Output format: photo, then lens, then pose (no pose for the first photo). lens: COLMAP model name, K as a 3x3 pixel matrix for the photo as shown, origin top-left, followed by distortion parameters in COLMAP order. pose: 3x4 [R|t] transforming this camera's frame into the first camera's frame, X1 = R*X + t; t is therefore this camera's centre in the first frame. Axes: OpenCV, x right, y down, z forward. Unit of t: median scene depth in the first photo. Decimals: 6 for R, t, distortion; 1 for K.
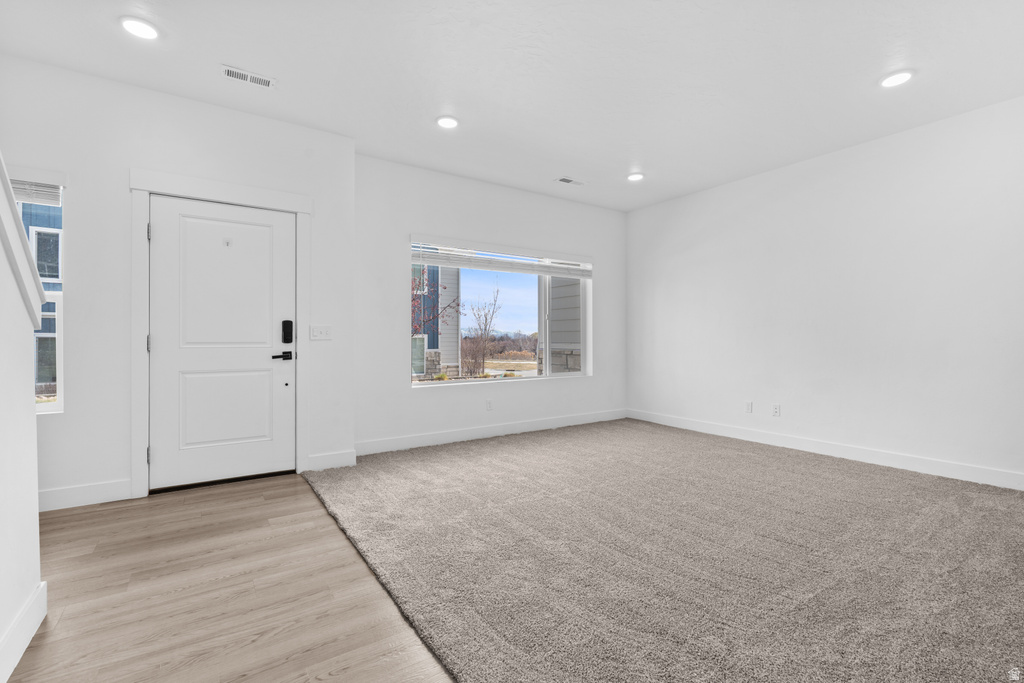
lens RADIAL K [[459.3, 0, 512.0], [0, 459.3, 341.5], [0, 0, 1]] dist [-0.000565, -0.000009]
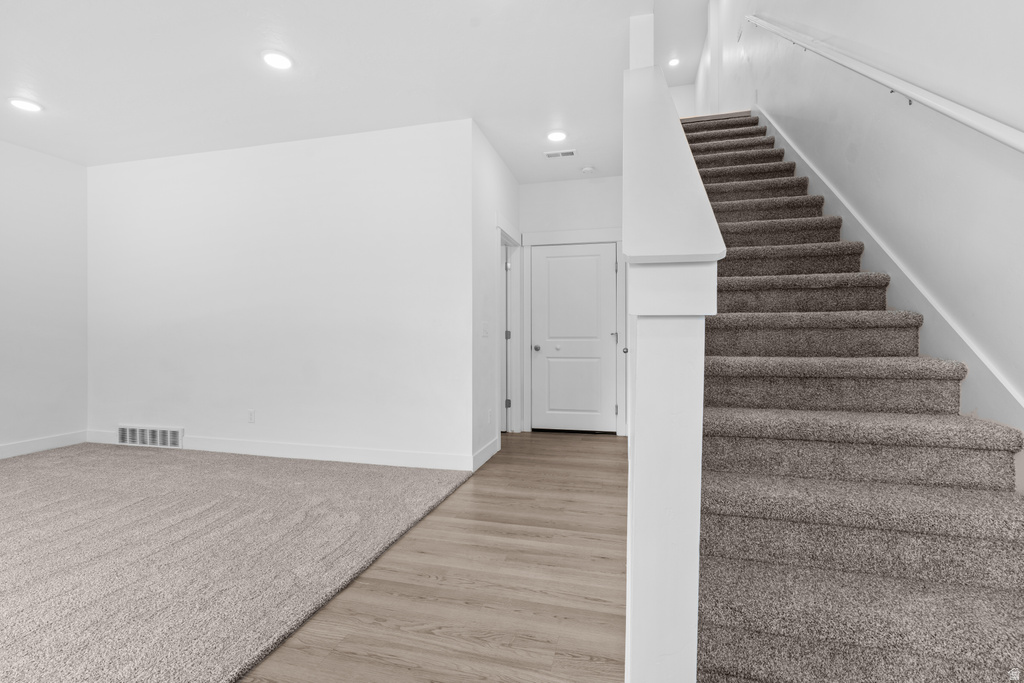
lens RADIAL K [[459.3, 0, 512.0], [0, 459.3, 341.5], [0, 0, 1]] dist [-0.000565, -0.000009]
pose [[-0.669781, -0.002247, 0.742555, -1.399464], [0.001514, 0.999989, 0.004391, 0.006032], [-0.742557, 0.004065, -0.669770, 1.529370]]
